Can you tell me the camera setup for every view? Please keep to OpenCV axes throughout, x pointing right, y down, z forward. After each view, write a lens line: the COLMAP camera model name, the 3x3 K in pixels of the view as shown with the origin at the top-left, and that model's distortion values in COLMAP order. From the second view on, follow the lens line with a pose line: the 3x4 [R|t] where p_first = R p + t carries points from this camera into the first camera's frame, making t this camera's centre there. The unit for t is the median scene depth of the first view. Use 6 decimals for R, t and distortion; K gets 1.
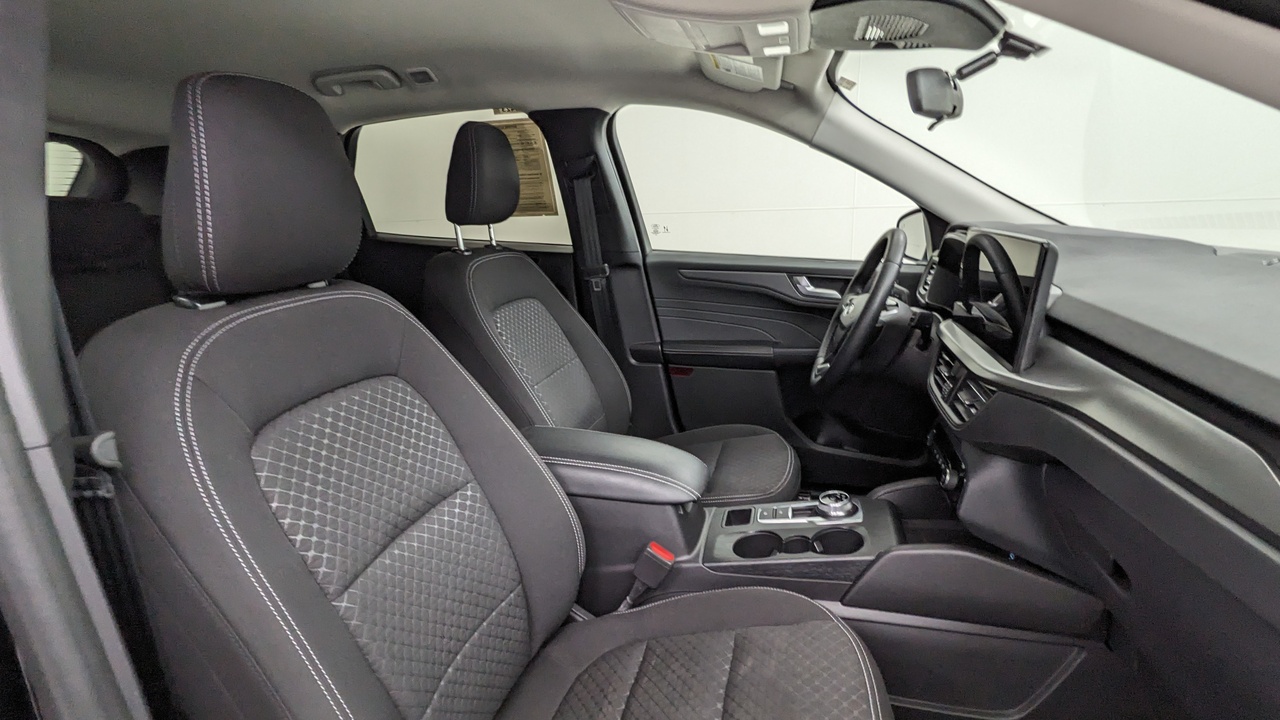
lens RADIAL K [[600.0, 0, 640.5], [0, 600.0, 363.8], [0, 0, 1]] dist [-0.003124, 0.000993]
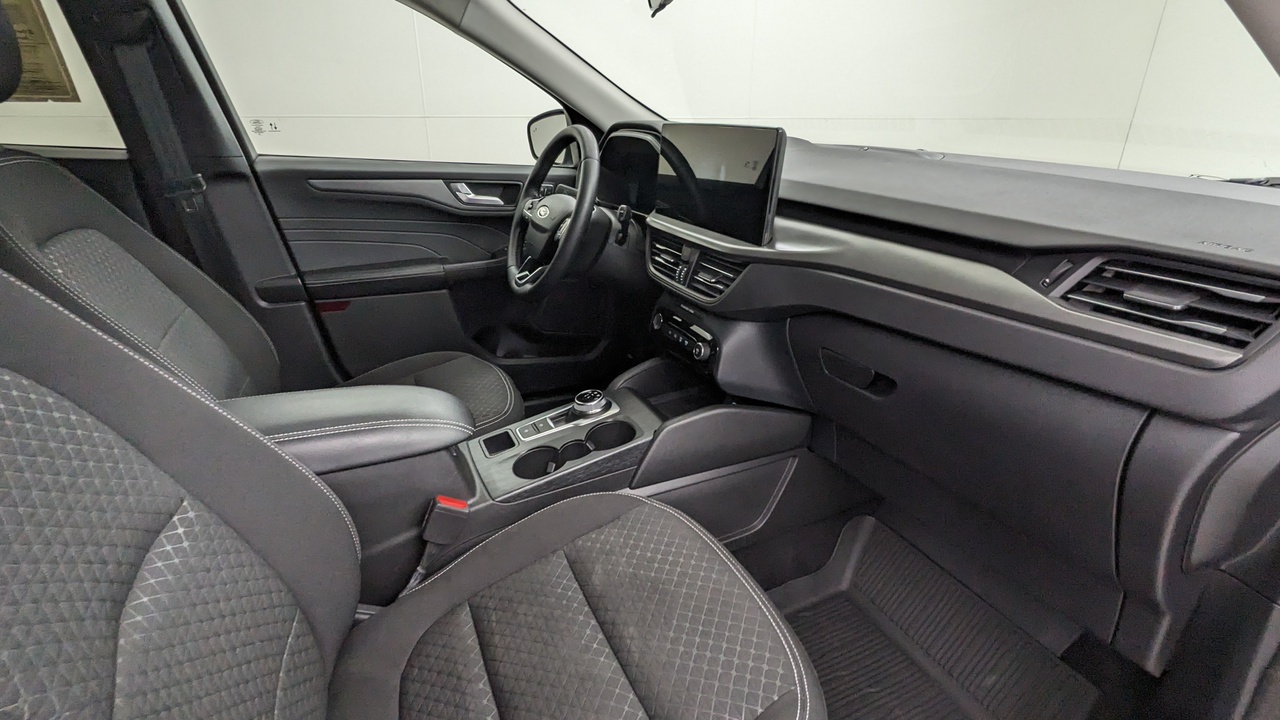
lens RADIAL K [[600.0, 0, 722.1], [0, 600.0, 348.7], [0, 0, 1]] dist [-0.003124, 0.000993]
pose [[0.772866, -0.206762, 0.599940, -0.093771], [0.130472, 0.977006, 0.168633, 0.000672], [-0.621011, -0.052056, 0.782071, 0.062432]]
